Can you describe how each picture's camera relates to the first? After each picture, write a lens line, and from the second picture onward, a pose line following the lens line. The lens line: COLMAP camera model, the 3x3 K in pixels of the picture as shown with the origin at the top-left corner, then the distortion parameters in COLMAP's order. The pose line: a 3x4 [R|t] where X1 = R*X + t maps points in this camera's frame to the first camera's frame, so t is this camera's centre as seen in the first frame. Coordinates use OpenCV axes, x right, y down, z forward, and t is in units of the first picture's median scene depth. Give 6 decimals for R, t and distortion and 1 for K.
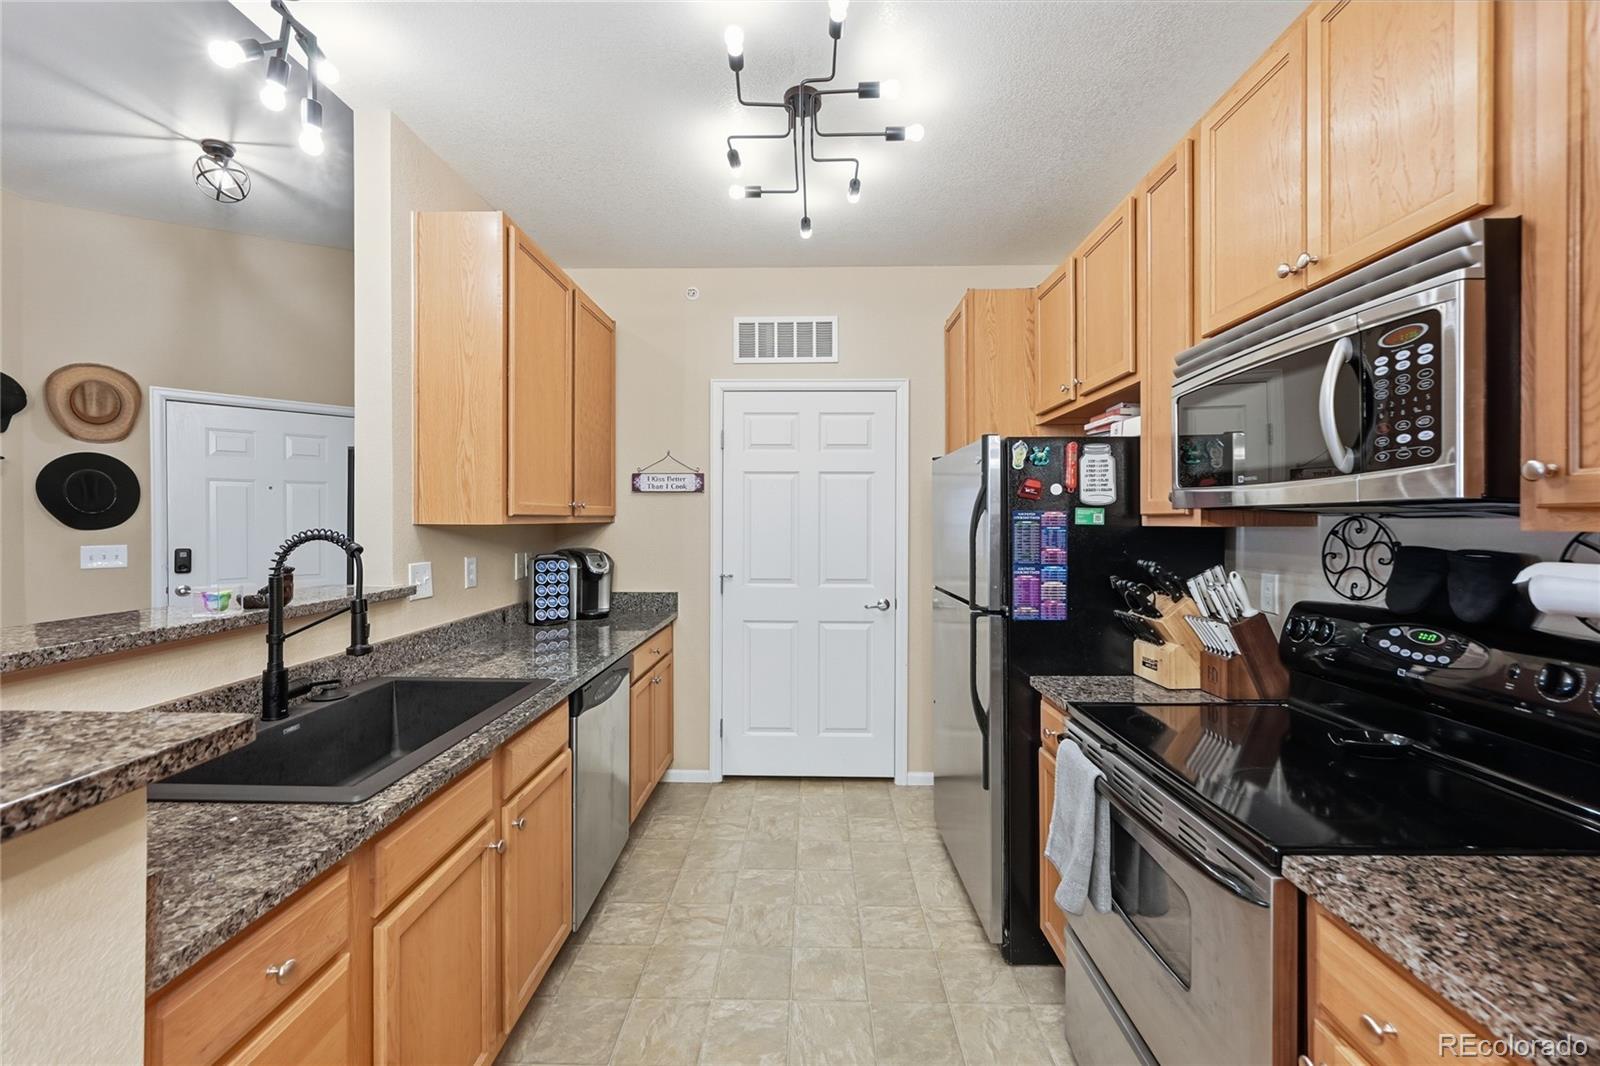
lens RADIAL K [[642.0, 0, 799.7], [0, 642.0, 523.7], [0, 0, 1]] dist [-0.002614, -0.000295]
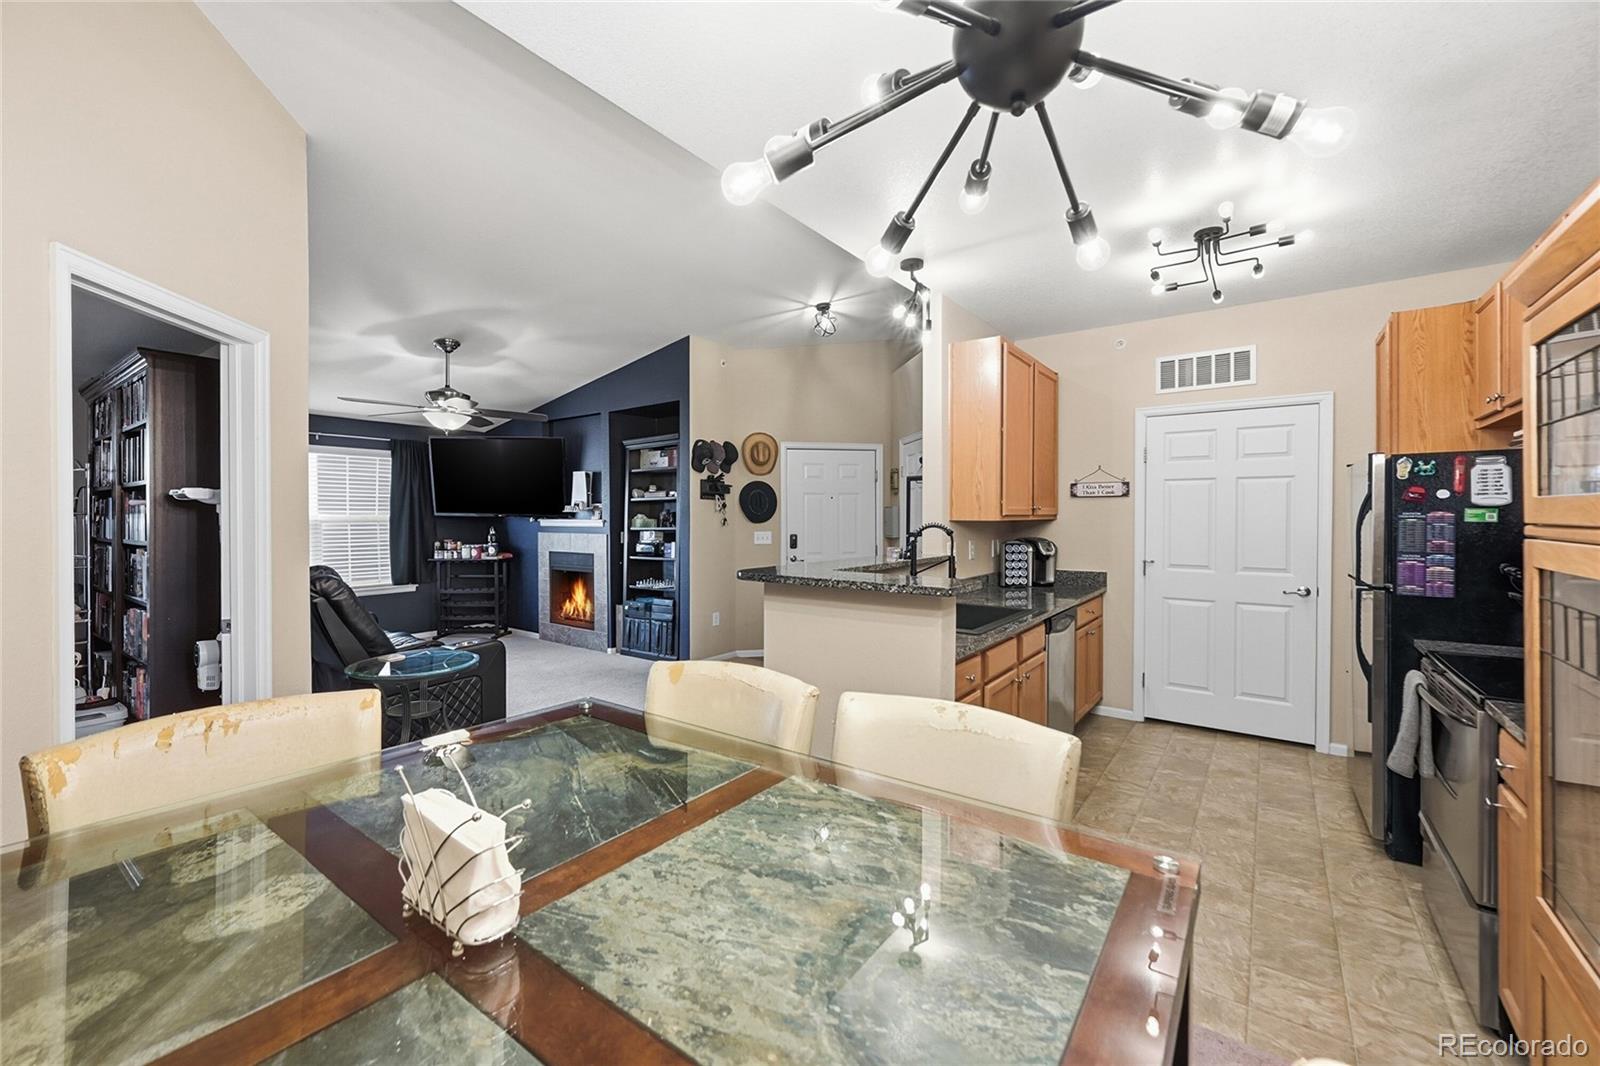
lens RADIAL K [[642.0, 0, 799.7], [0, 642.0, 523.7], [0, 0, 1]] dist [-0.002614, -0.000295]
pose [[0.819233, 0.005061, -0.573438, 0.077097], [-0.001965, 0.999980, 0.006018, 0.000019], [0.573457, -0.003804, 0.819227, -0.698662]]
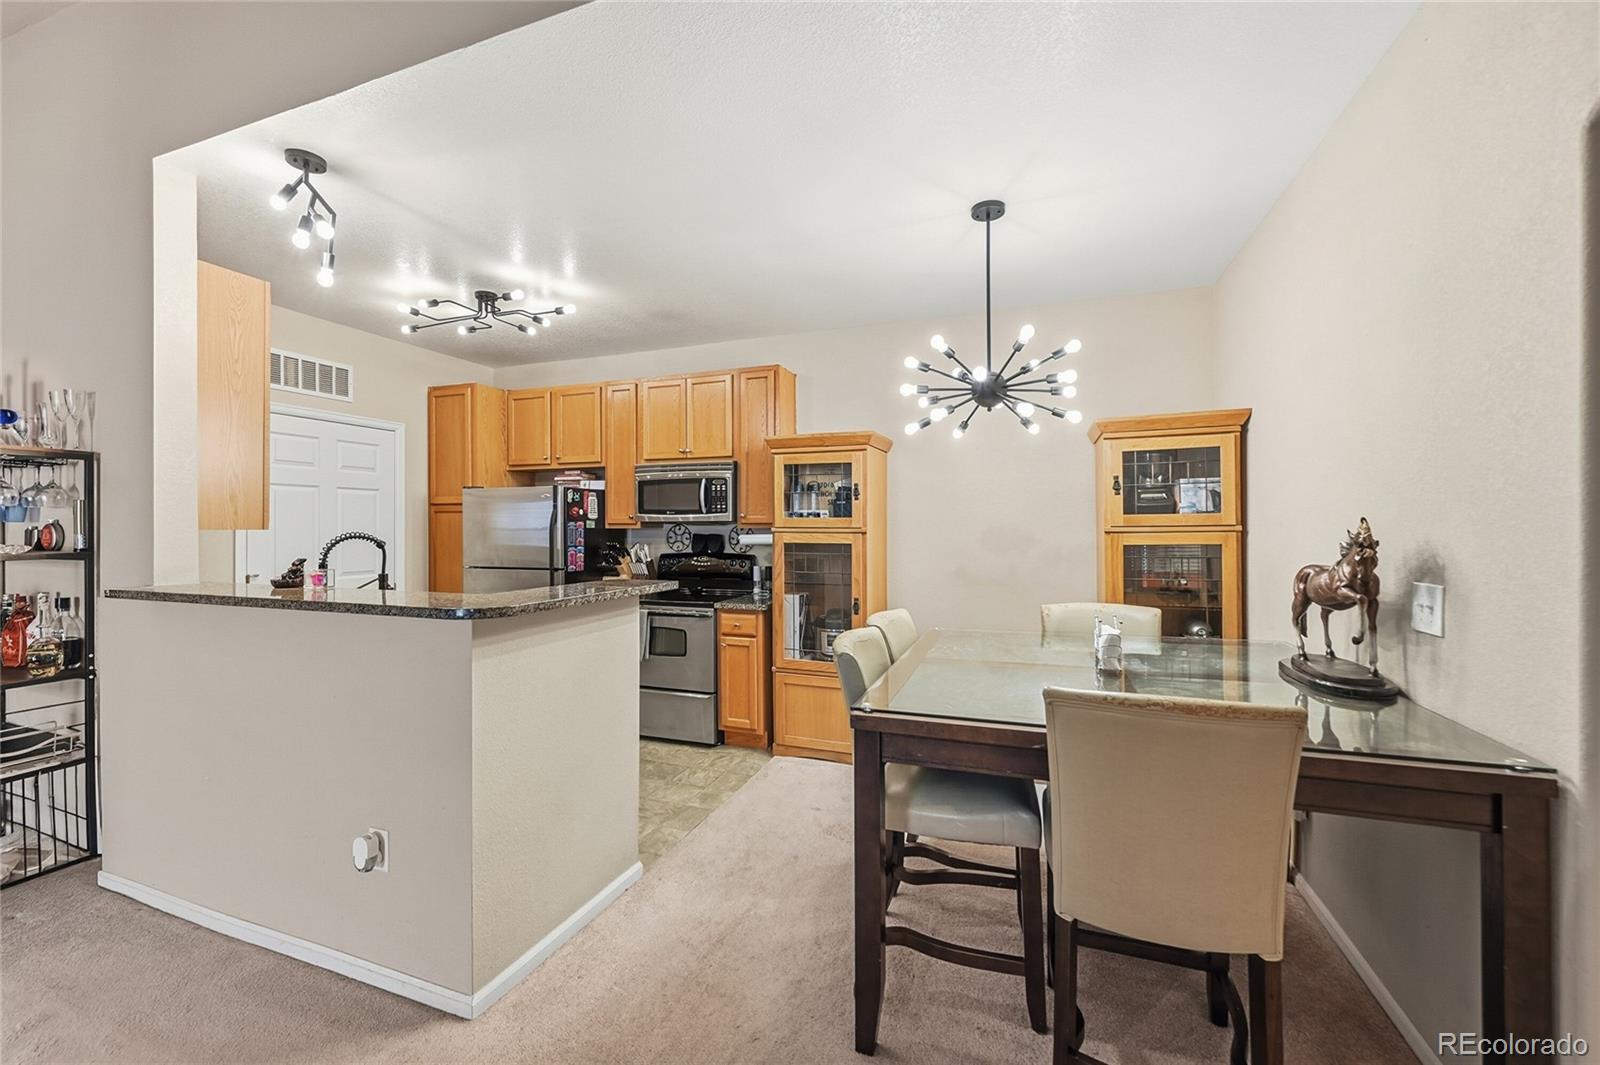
lens RADIAL K [[642.0, 0, 799.7], [0, 642.0, 523.2], [0, 0, 1]] dist [-0.002614, -0.000295]
pose [[0.332697, 0.002902, 0.943029, -1.327257], [0.003431, 0.999985, -0.004288, -0.002026], [-0.943028, 0.004663, 0.332682, -0.417506]]
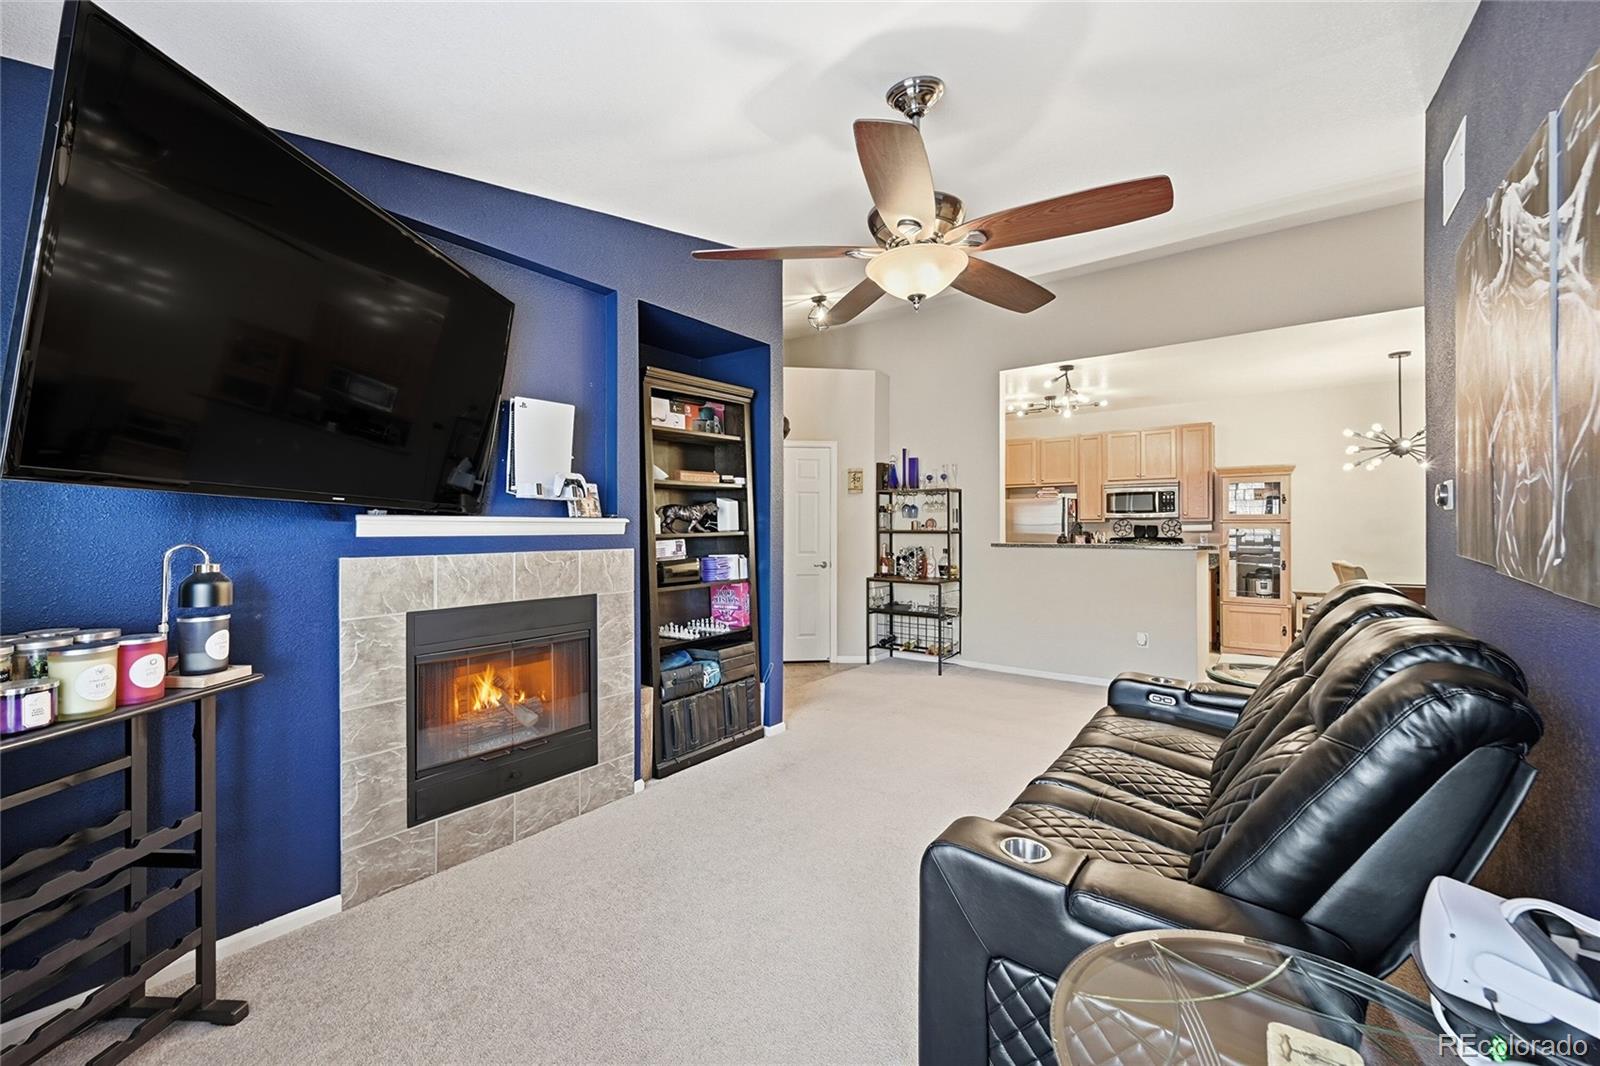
lens RADIAL K [[642.0, 0, 799.7], [0, 642.0, 523.7], [0, 0, 1]] dist [-0.002614, -0.000295]
pose [[0.584914, 0.001414, 0.811094, -3.306925], [0.005539, 0.999968, -0.005738, 0.024374], [-0.811076, 0.007849, 0.584888, 0.080917]]
